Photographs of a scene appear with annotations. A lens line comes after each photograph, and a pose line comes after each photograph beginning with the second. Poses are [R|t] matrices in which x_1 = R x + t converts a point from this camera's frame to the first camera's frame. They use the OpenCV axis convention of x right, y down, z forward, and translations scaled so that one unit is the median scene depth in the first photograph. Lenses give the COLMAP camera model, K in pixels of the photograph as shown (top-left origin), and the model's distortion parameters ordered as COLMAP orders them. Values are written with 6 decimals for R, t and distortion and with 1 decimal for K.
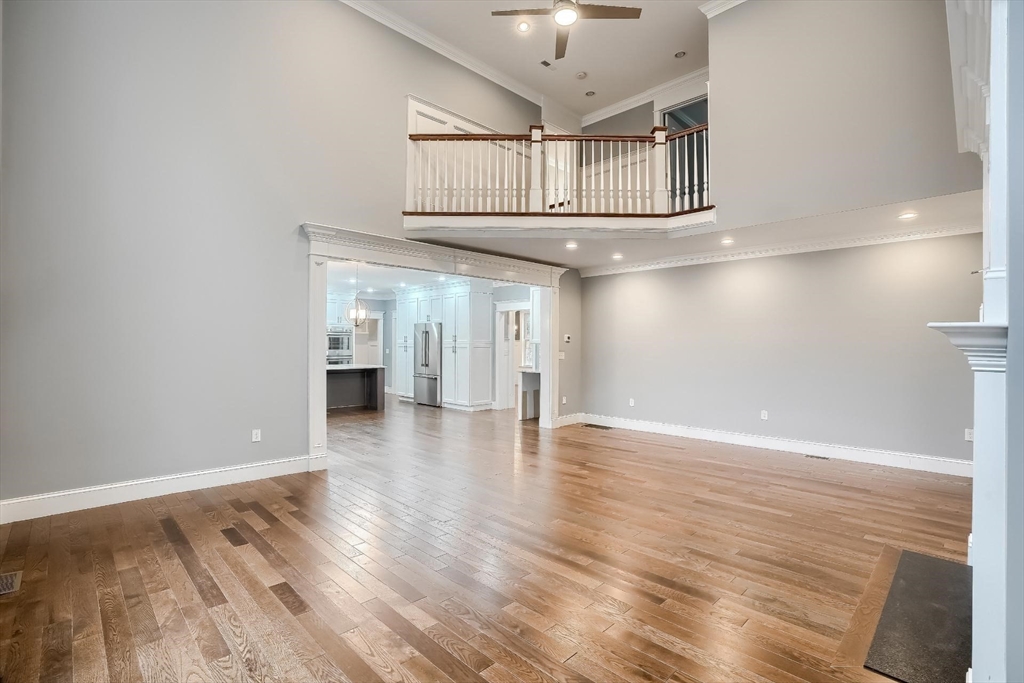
lens RADIAL K [[467.2, 0, 515.4], [0, 467.2, 343.2], [0, 0, 1]] dist [-0.061351, 0.011740]
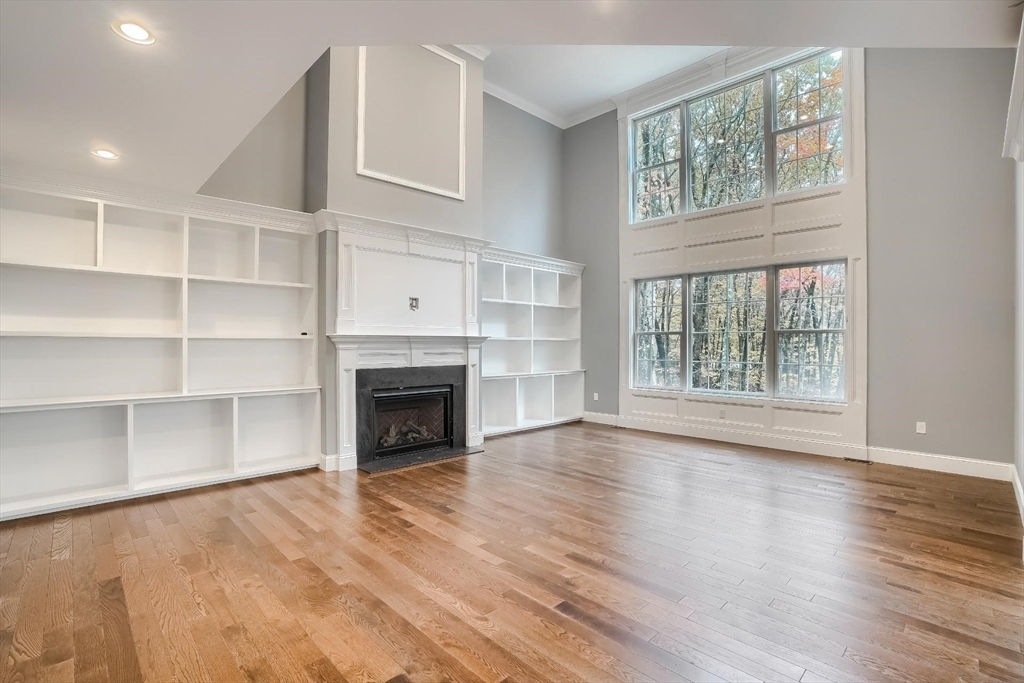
lens RADIAL K [[480.0, 0, 509.0], [0, 480.0, 341.3], [0, 0, 1]] dist [-0.050180, 0.000246]
pose [[-0.999637, -0.009647, 0.025142, 0.207723], [-0.009734, 0.999947, -0.003357, 0.003001], [-0.025109, -0.003600, -0.999678, 1.571915]]
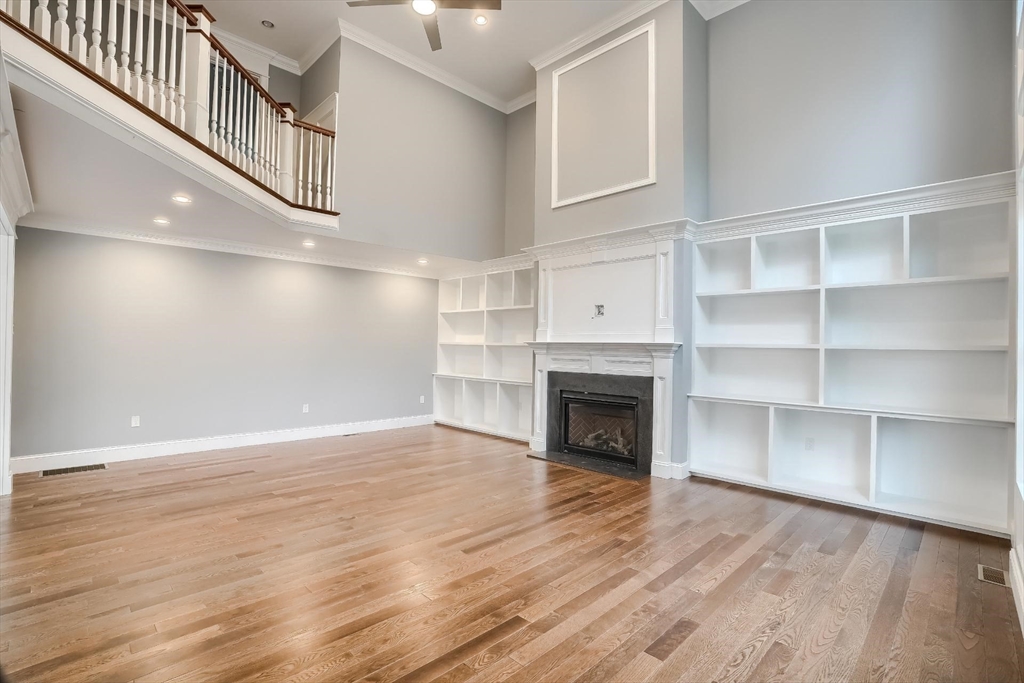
lens RADIAL K [[474.6, 0, 497.2], [0, 474.6, 339.6], [0, 0, 1]] dist [-0.039215, -0.000414]
pose [[0.021652, 0.009814, 0.999717, -0.688564], [-0.016999, 0.999811, -0.009447, -0.004294], [-0.999621, -0.016789, 0.021815, 0.645940]]
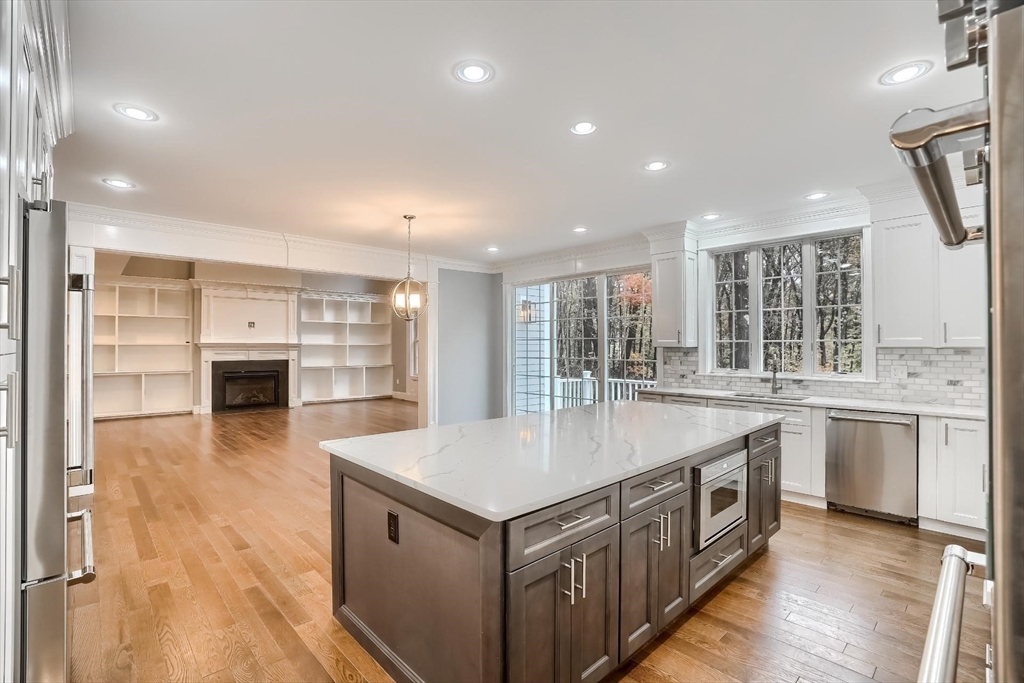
lens RADIAL K [[461.6, 0, 508.3], [0, 461.6, 342.2], [0, 0, 1]] dist [-0.054225, -0.000138]
pose [[-0.999493, -0.007250, 0.031000, -0.710976], [-0.007575, 0.999917, -0.010401, -0.003686], [-0.030922, -0.010630, -0.999465, 2.359111]]
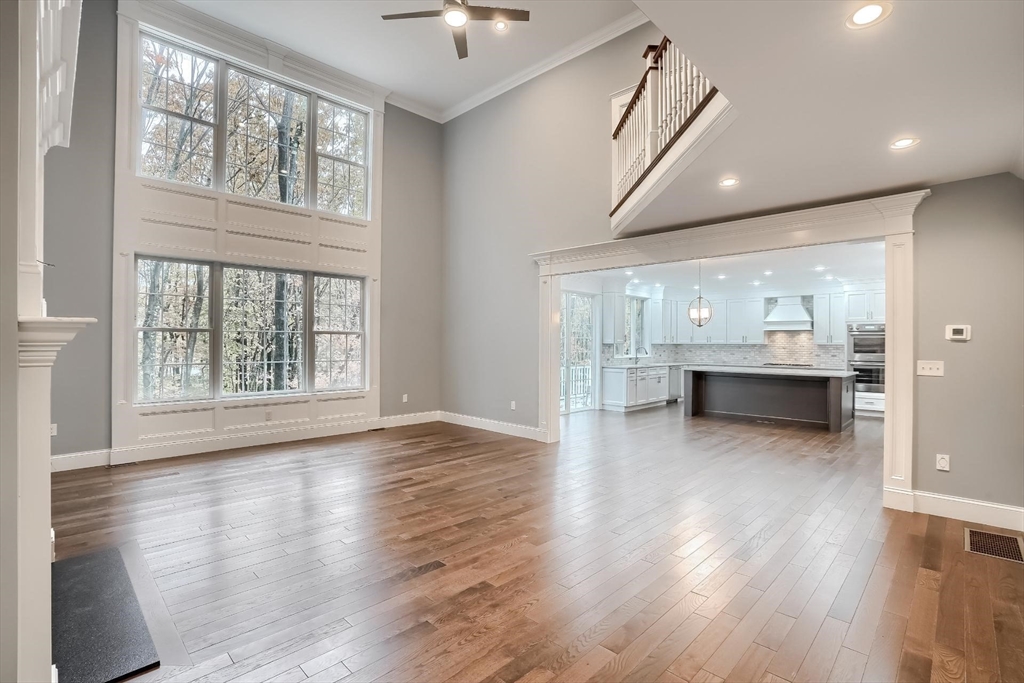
lens RADIAL K [[480.0, 0, 509.0], [0, 480.0, 341.3], [0, 0, 1]] dist [-0.050180, 0.000246]
pose [[0.013148, -0.012639, -0.999834, 0.910202], [-0.002033, 0.999918, -0.012667, 0.009256], [0.999911, 0.002199, 0.013121, 0.883020]]
